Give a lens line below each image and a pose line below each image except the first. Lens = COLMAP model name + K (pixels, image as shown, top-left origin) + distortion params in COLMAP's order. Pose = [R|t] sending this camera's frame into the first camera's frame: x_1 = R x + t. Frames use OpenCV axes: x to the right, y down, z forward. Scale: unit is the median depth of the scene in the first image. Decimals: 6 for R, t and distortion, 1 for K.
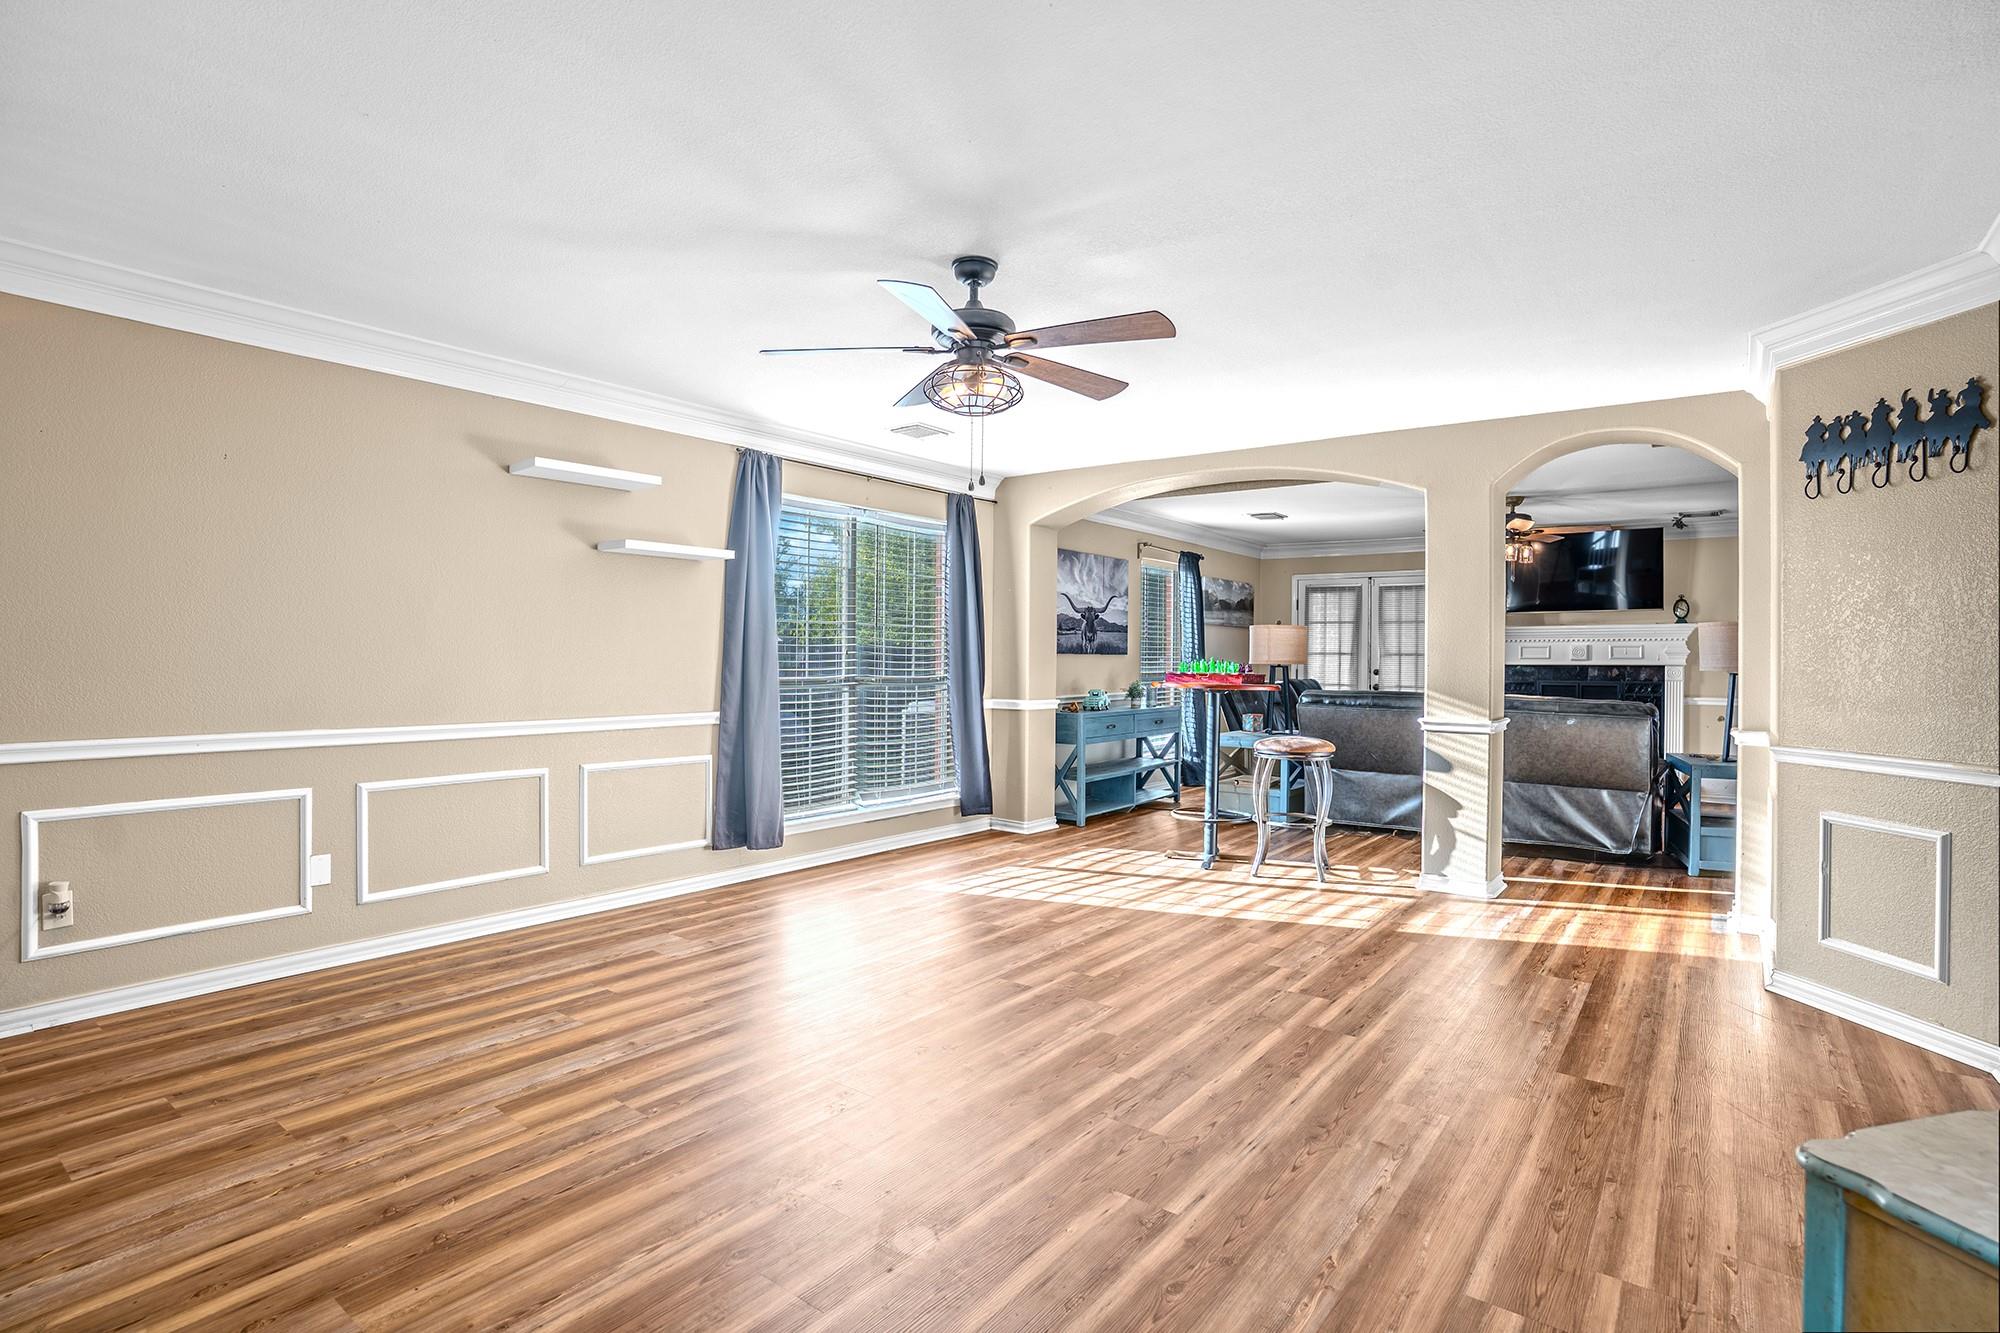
lens RADIAL K [[977.6, 0, 999.9], [0, 977.6, 652.9], [0, 0, 1]] dist [-0.082964, 0.039101]
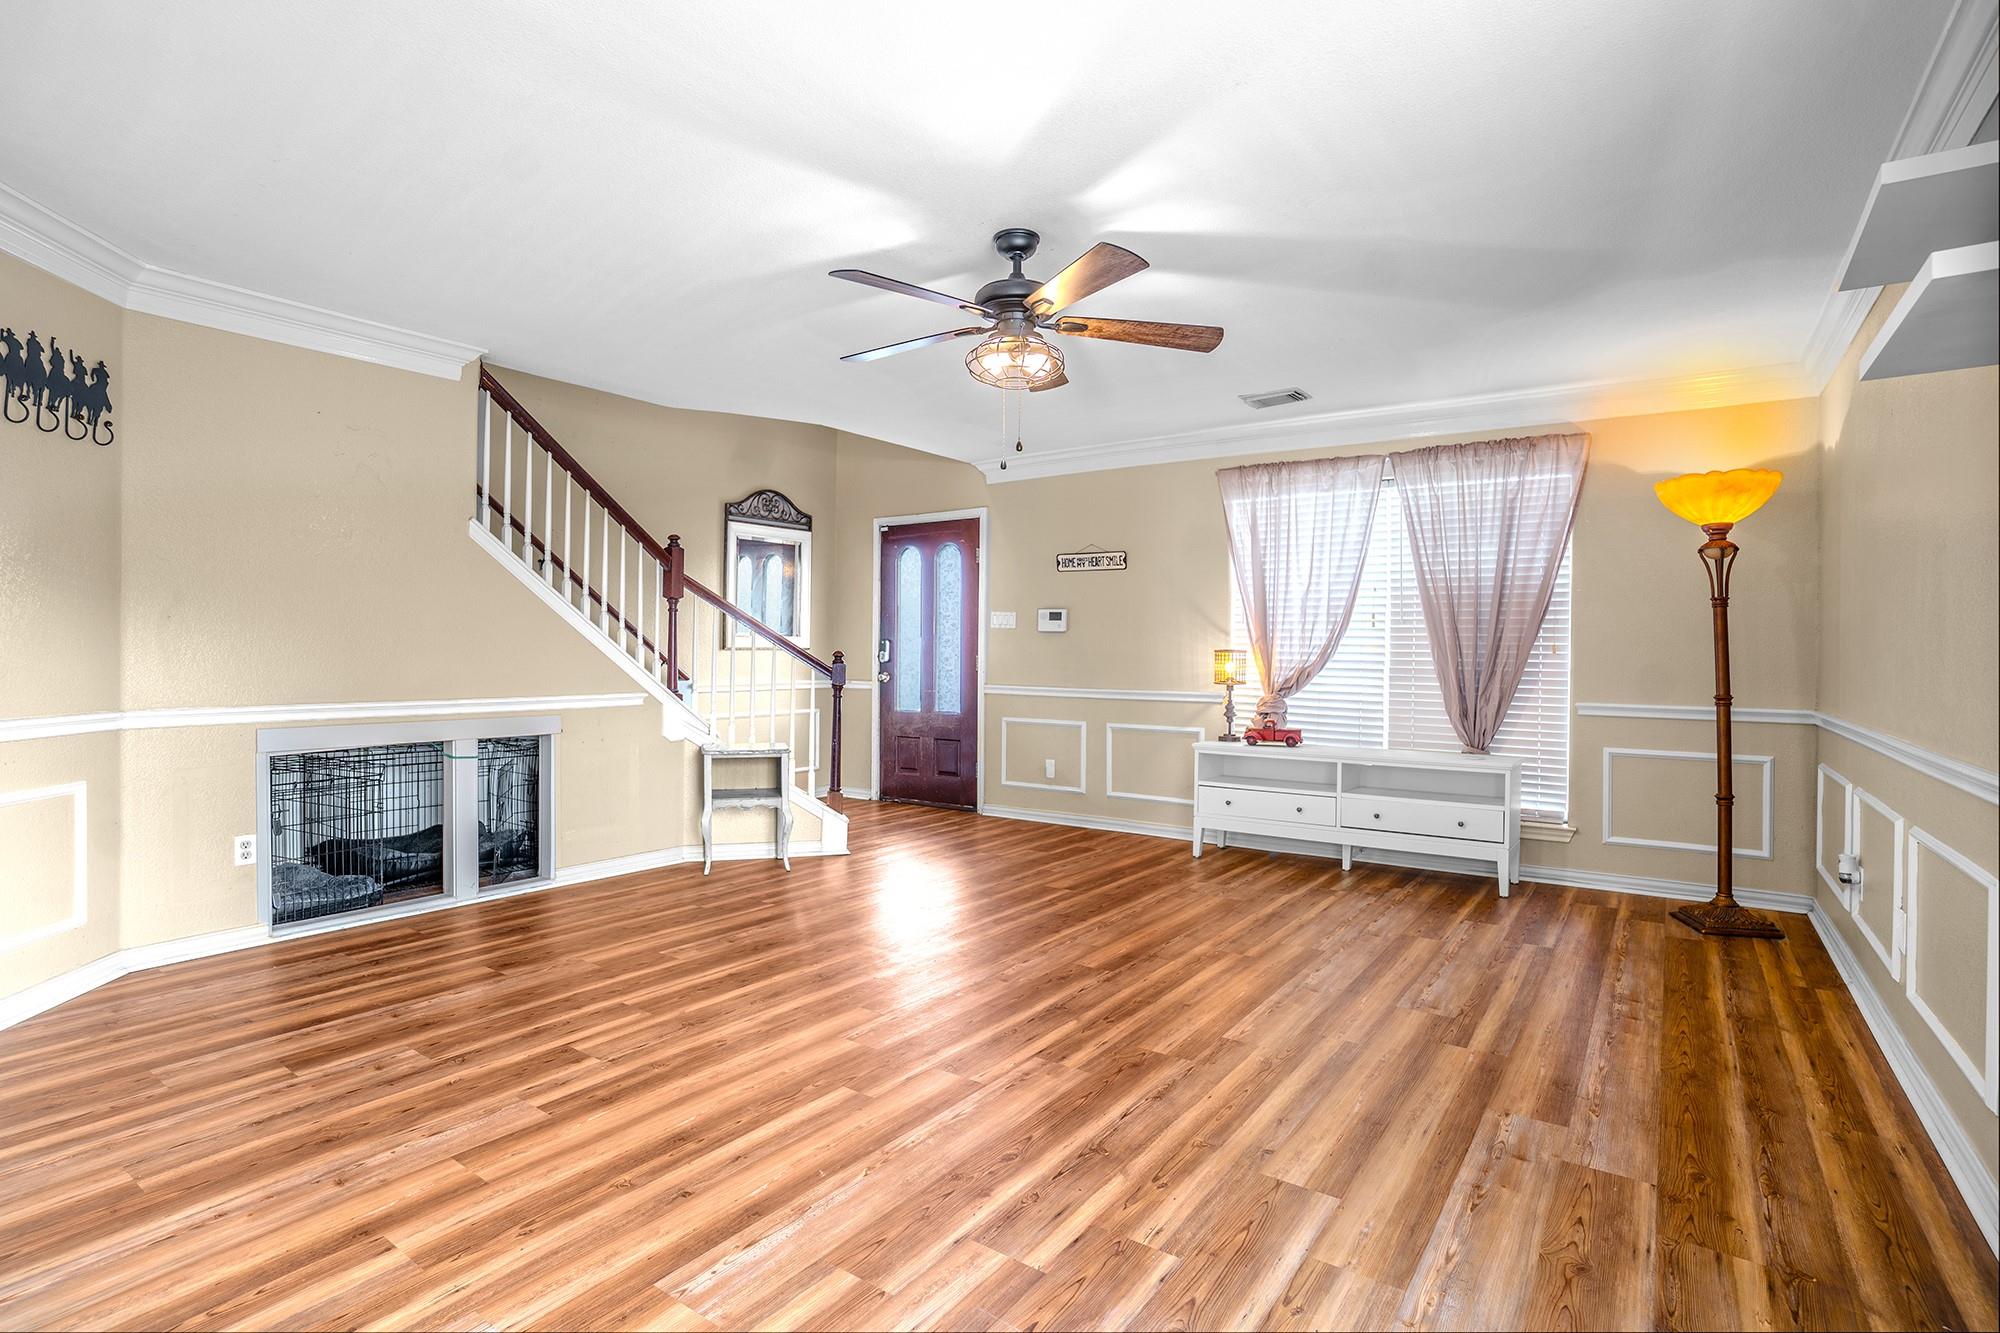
lens RADIAL K [[977.6, 0, 999.9], [0, 977.6, 652.9], [0, 0, 1]] dist [-0.082964, 0.039101]
pose [[-0.999168, -0.018005, -0.036599, 0.018406], [-0.017845, 0.999830, -0.004691, 0.029260], [0.036677, -0.004034, -0.999319, 1.803771]]
